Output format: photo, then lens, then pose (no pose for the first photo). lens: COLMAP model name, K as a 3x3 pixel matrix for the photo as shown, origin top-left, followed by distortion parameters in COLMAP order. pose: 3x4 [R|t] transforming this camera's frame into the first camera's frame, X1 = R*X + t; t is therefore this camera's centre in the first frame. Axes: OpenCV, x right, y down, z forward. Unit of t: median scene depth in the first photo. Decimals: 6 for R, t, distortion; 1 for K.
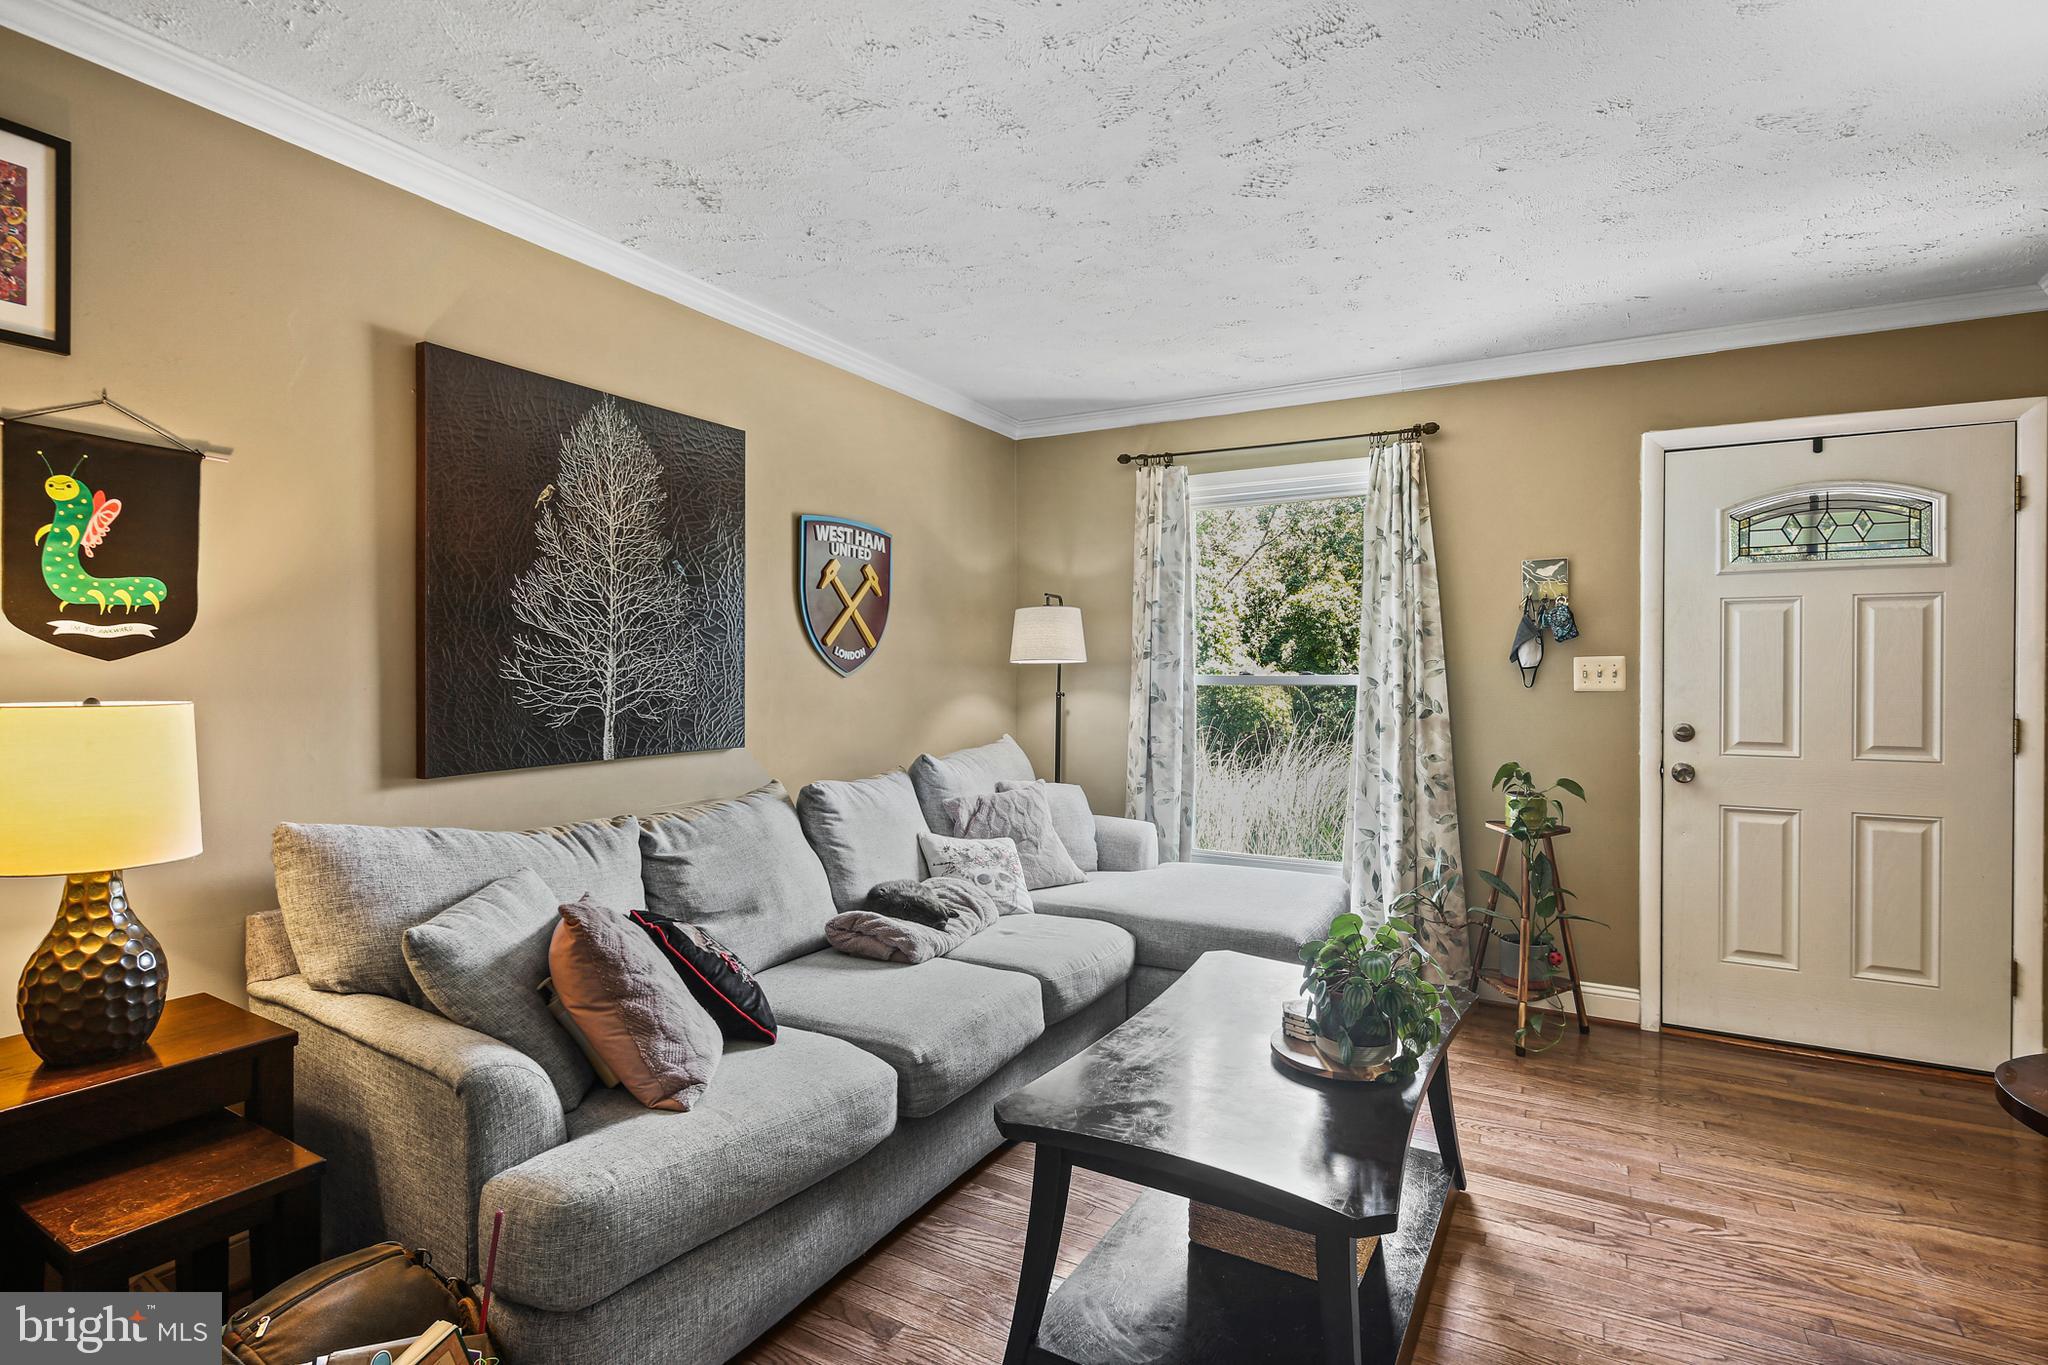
lens RADIAL K [[1009.8, 0, 1037.3], [0, 1009.8, 665.8], [0, 0, 1]] dist [0.003155, -0.002175]
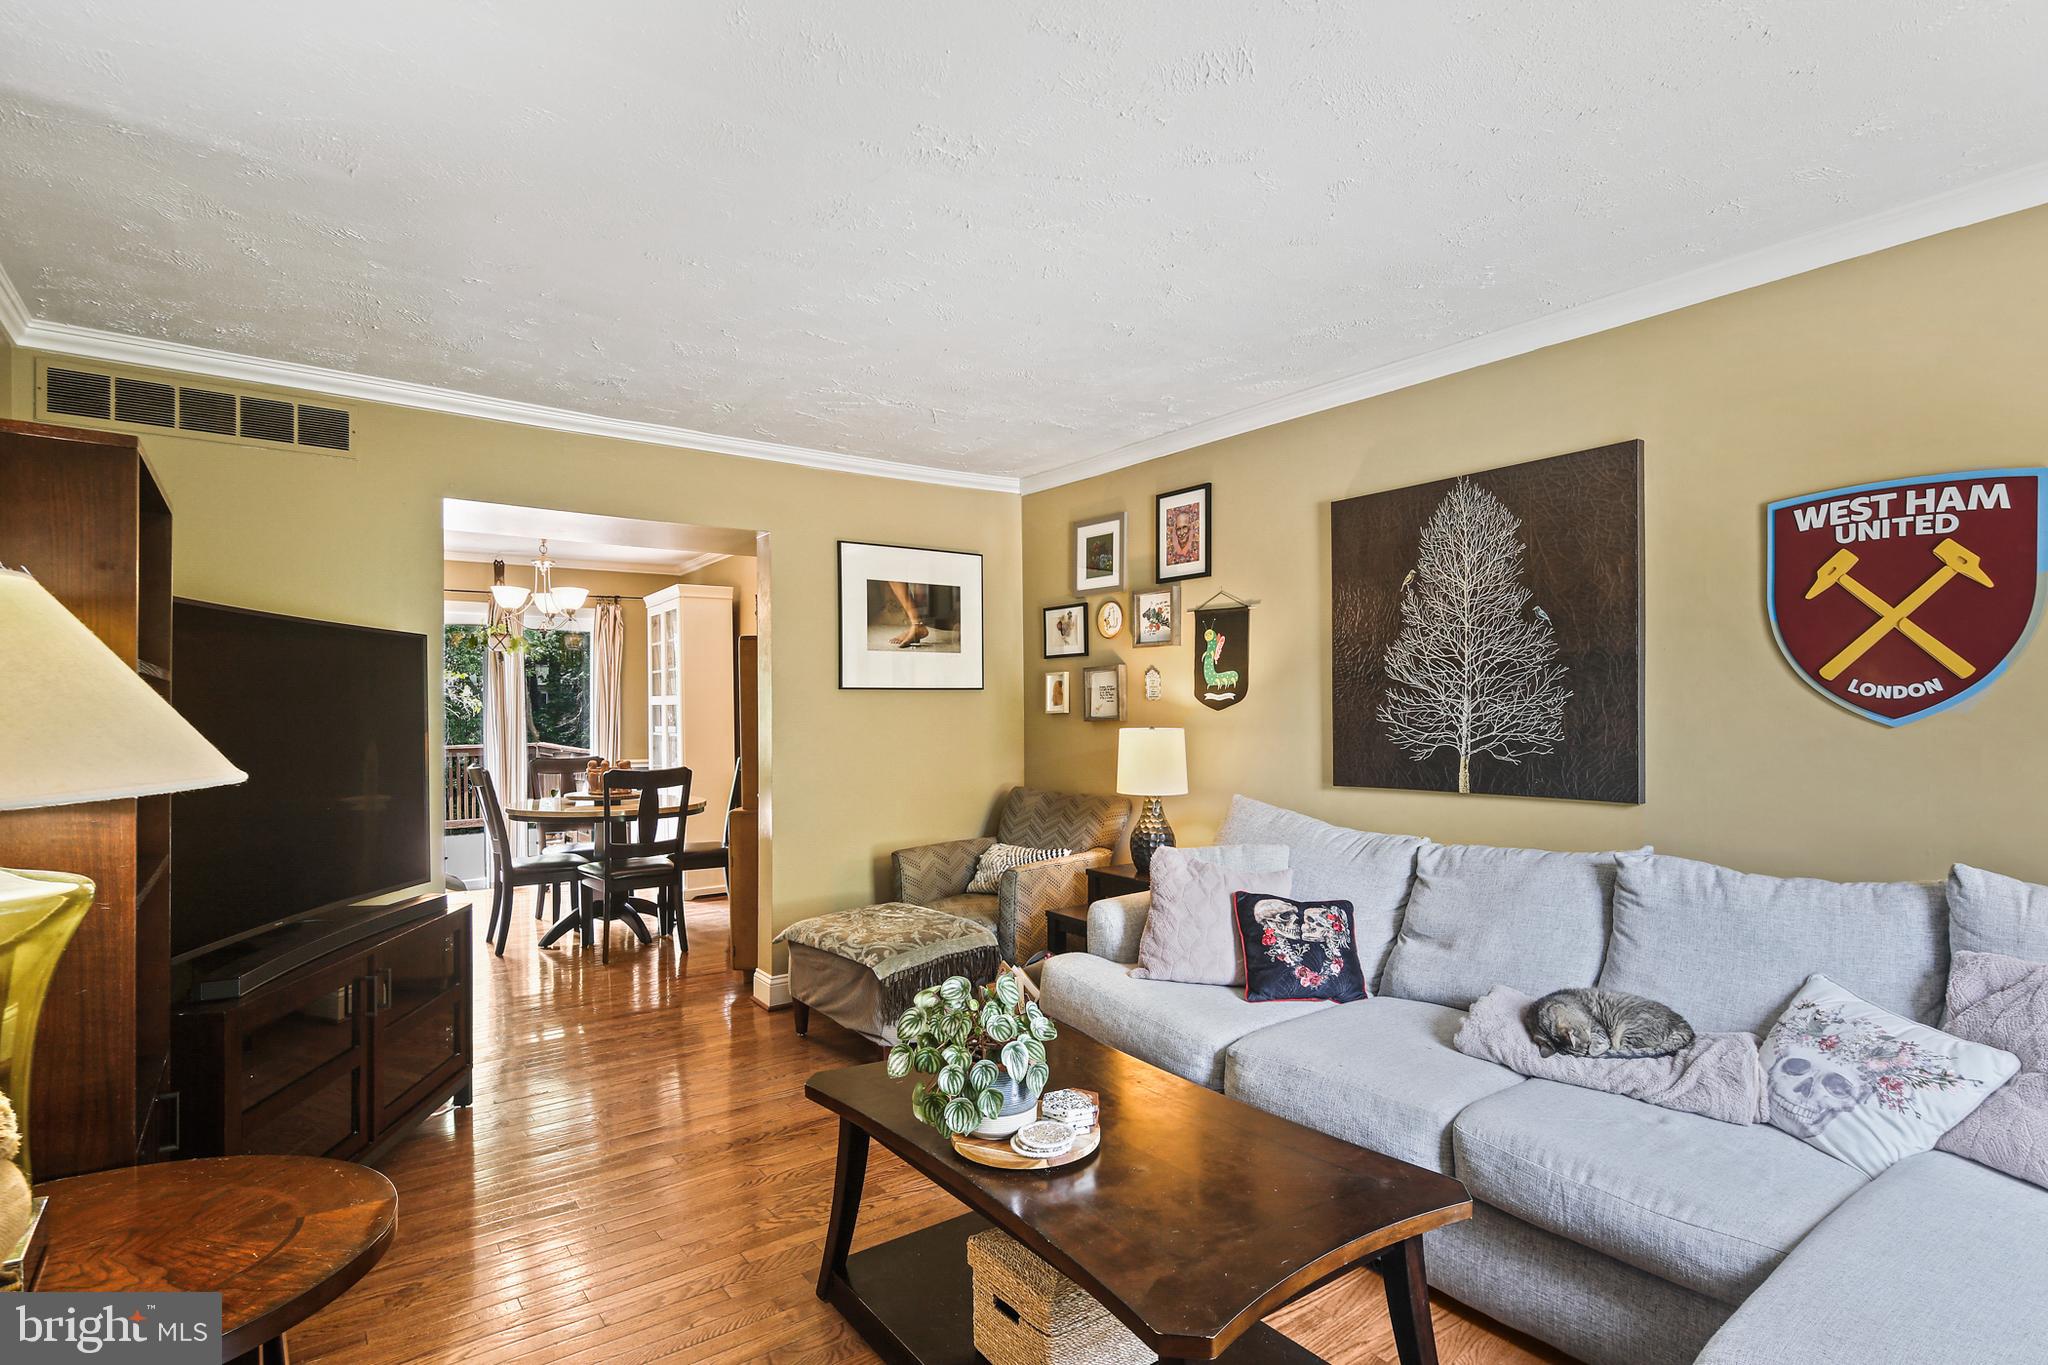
lens RADIAL K [[1009.8, 0, 1035.8], [0, 1009.8, 699.3], [0, 0, 1]] dist [0.003155, -0.002175]
pose [[-0.411383, -0.010781, -0.911399, 0.838528], [0.006476, 0.999870, -0.014751, 0.000127], [0.911439, -0.011970, -0.411260, 1.040073]]
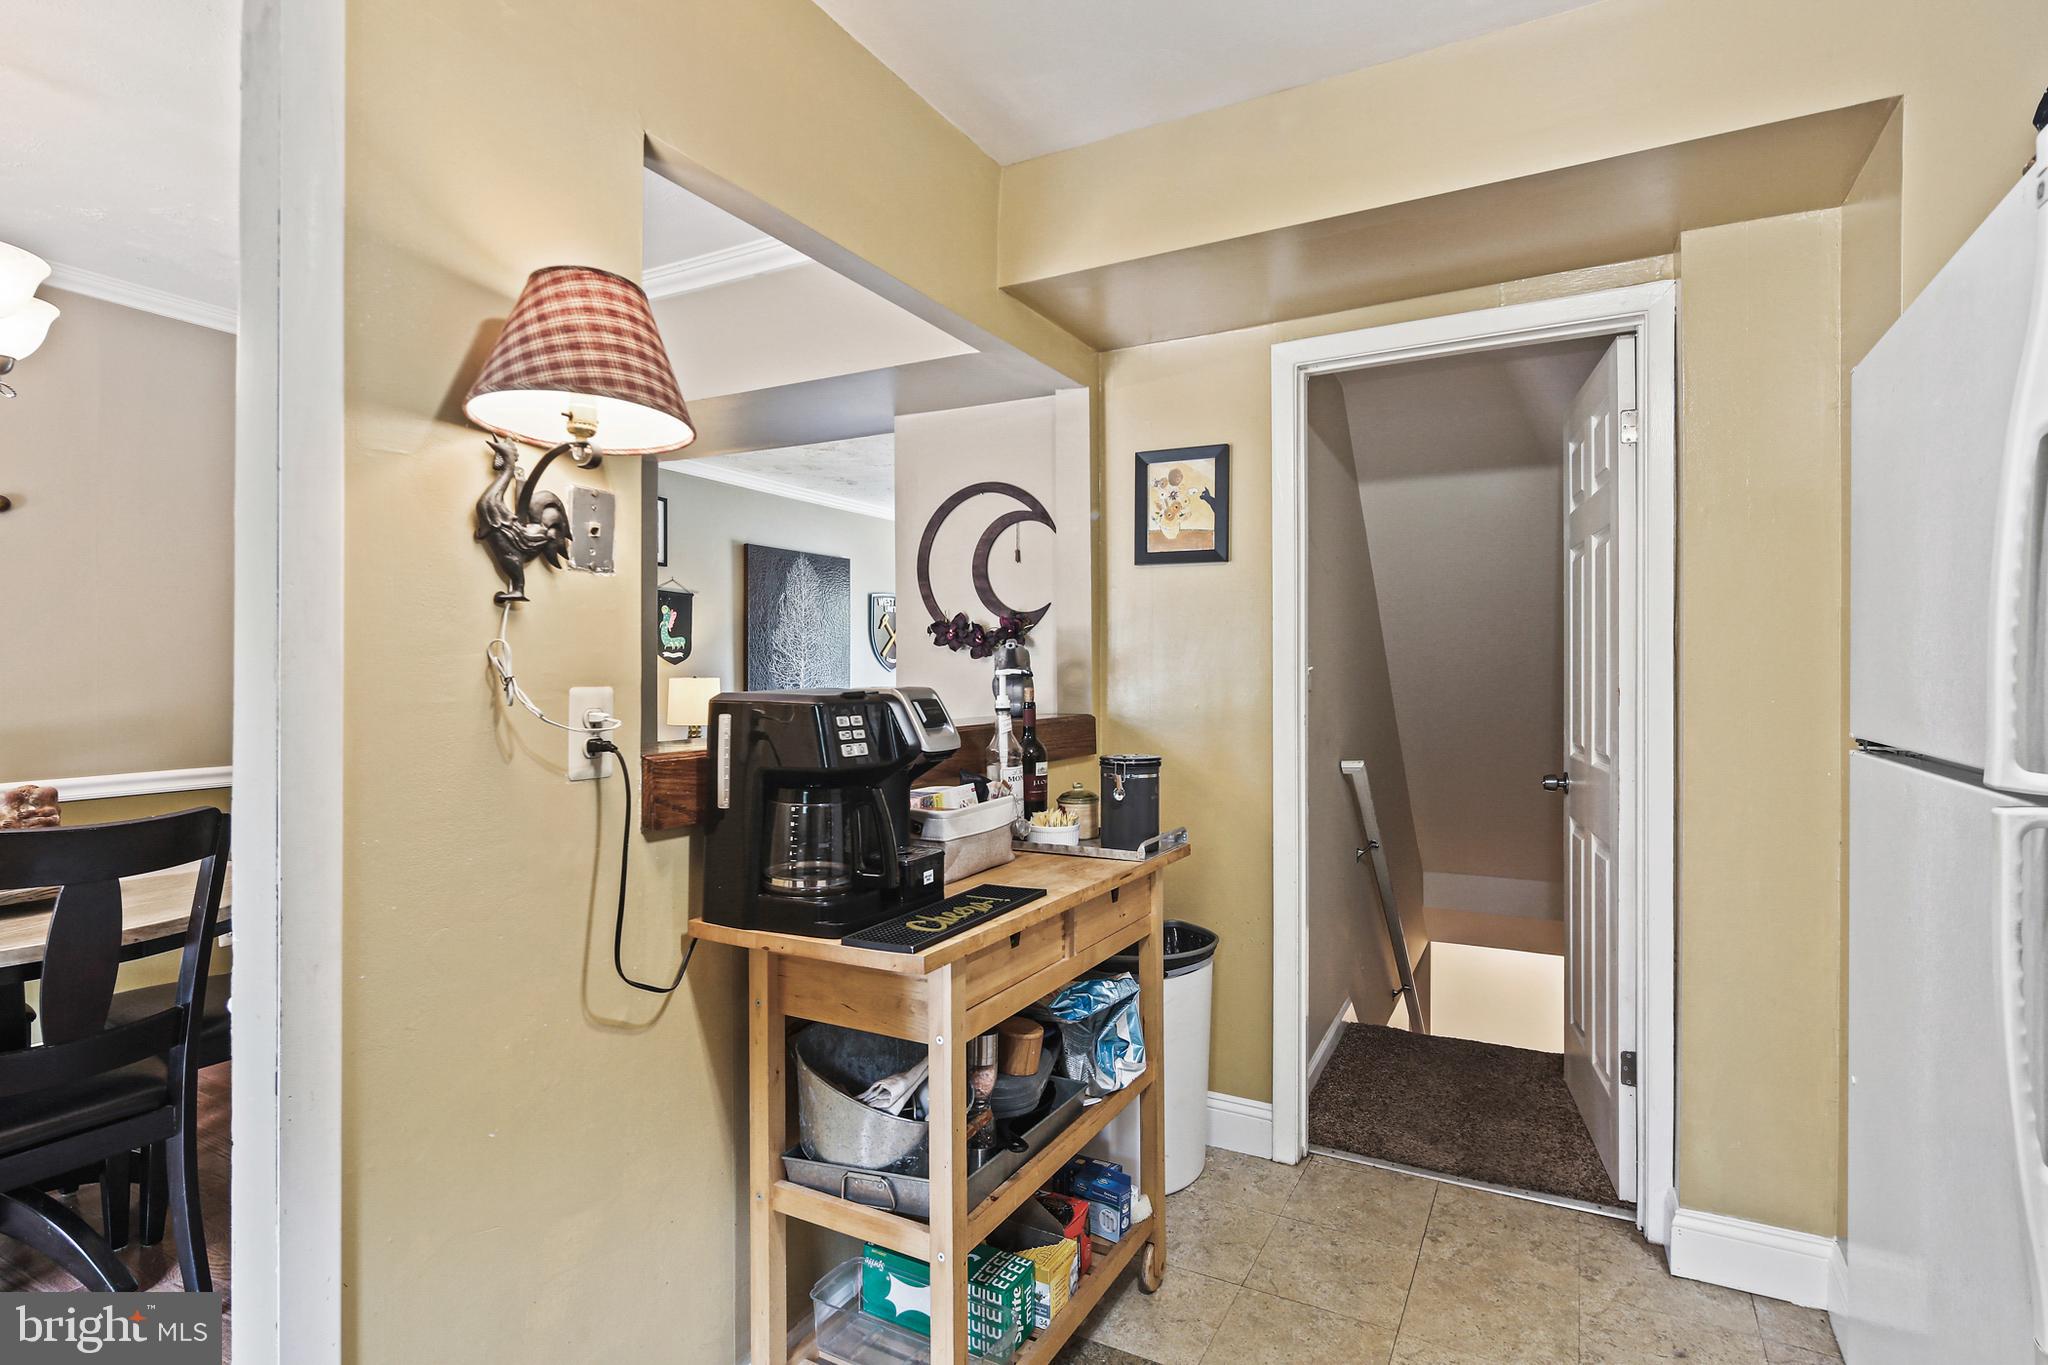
lens RADIAL K [[1009.8, 0, 1019.5], [0, 1009.8, 668.5], [0, 0, 1]] dist [0.003155, -0.002175]
pose [[0.999872, 0.000441, 0.015979, 0.050443], [-0.000495, 0.999994, 0.003377, -0.003455], [-0.015977, -0.003385, 0.999867, -1.400458]]
